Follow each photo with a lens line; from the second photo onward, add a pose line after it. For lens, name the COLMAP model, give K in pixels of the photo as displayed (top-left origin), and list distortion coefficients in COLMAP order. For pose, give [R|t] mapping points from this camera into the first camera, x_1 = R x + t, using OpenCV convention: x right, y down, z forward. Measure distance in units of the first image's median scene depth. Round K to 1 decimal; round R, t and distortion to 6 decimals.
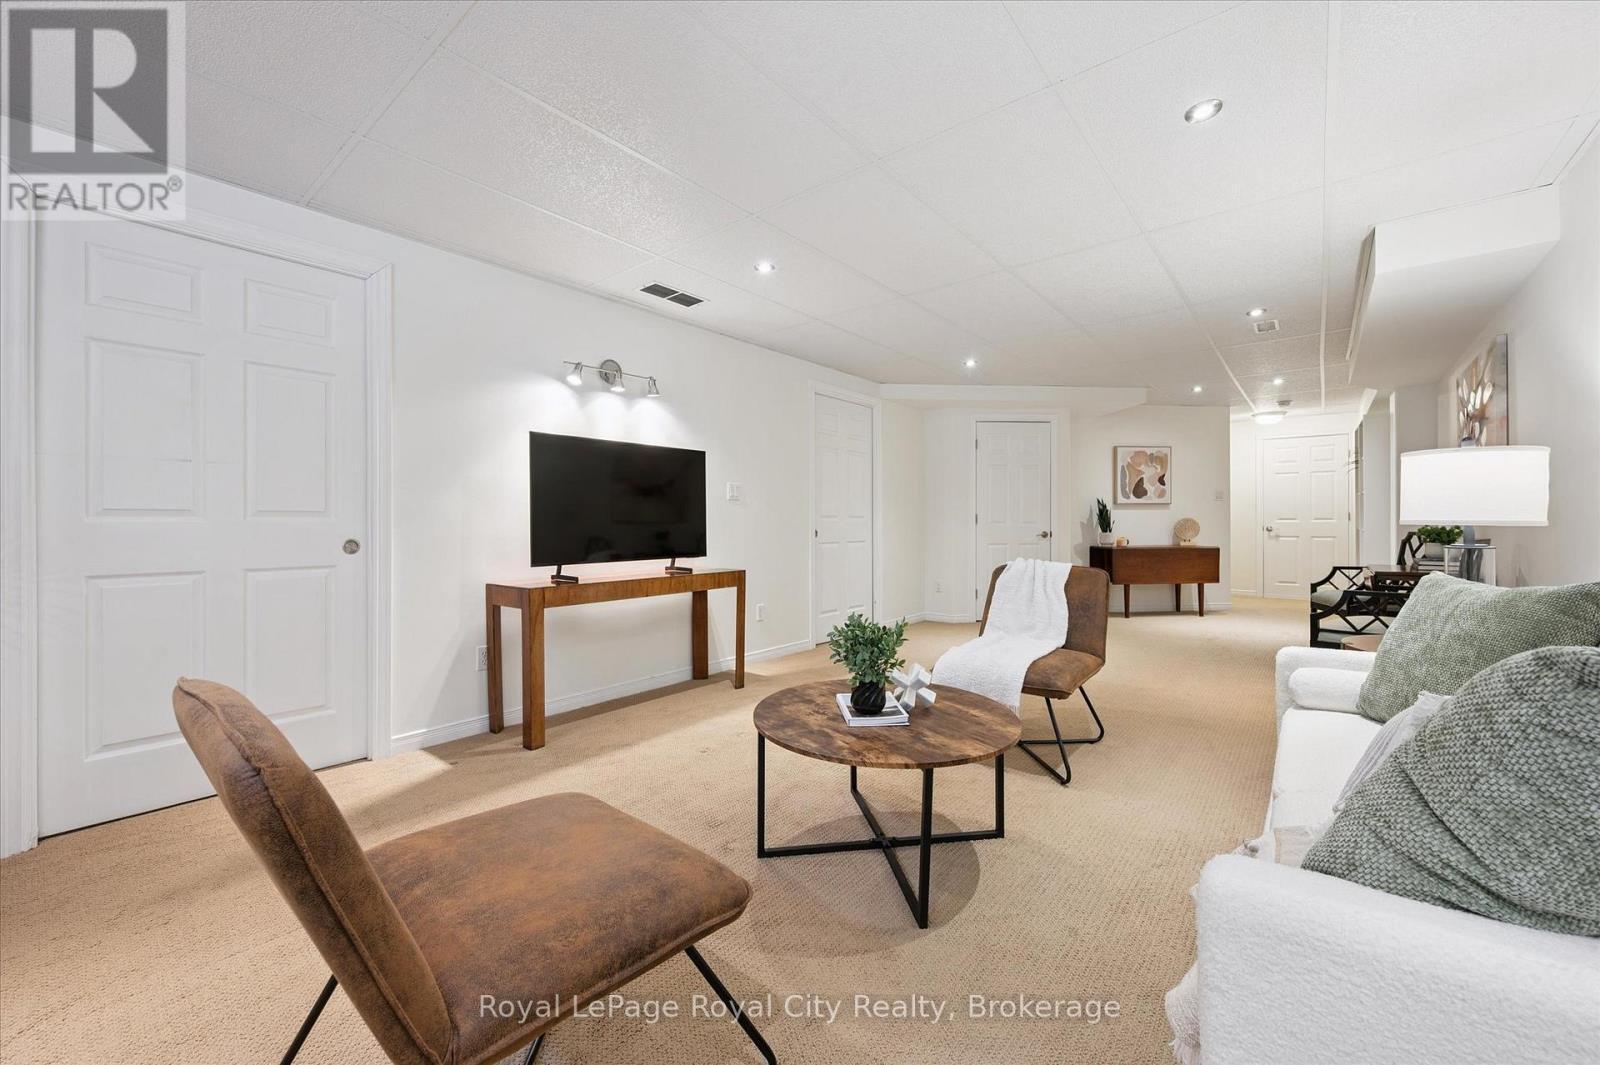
lens RADIAL K [[634.9, 0, 800.8], [0, 634.9, 523.5], [0, 0, 1]] dist [-0.007128, 0.000046]
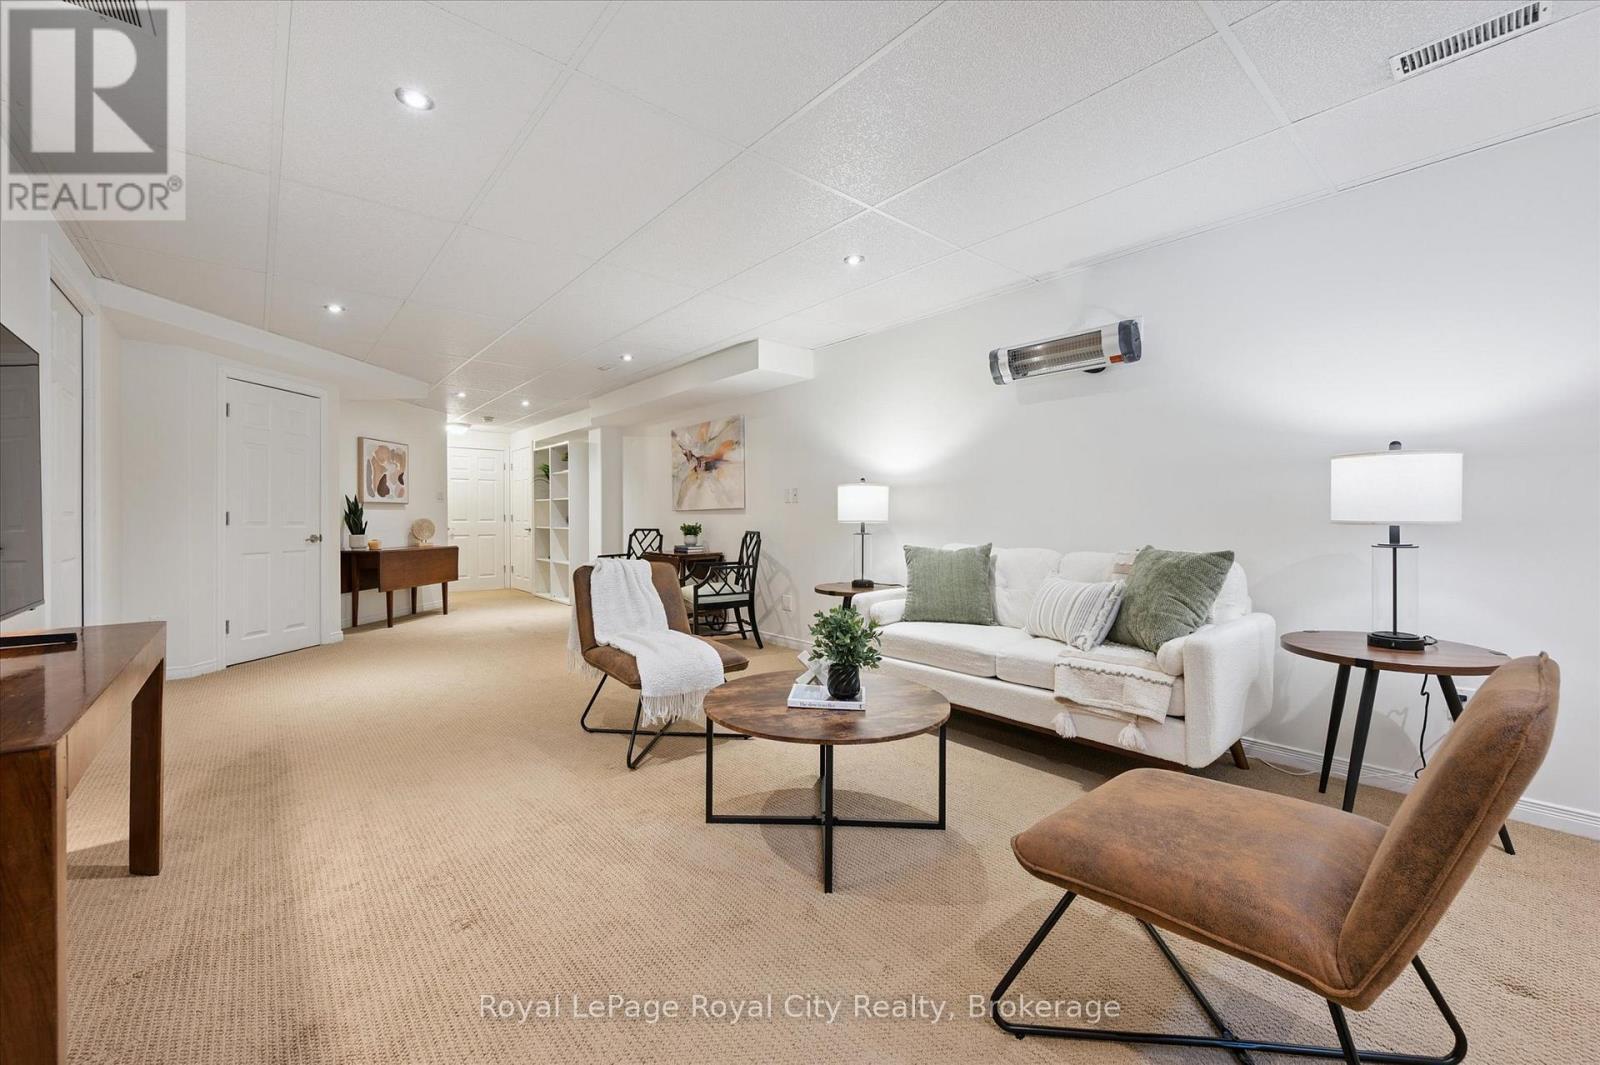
lens RADIAL K [[634.9, 0, 800.7], [0, 634.9, 526.0], [0, 0, 1]] dist [-0.007128, 0.000046]
pose [[0.173536, -0.006954, 0.984803, -0.268717], [0.005746, 0.999965, 0.006048, 0.000308], [-0.984811, 0.004609, 0.173570, 0.248289]]
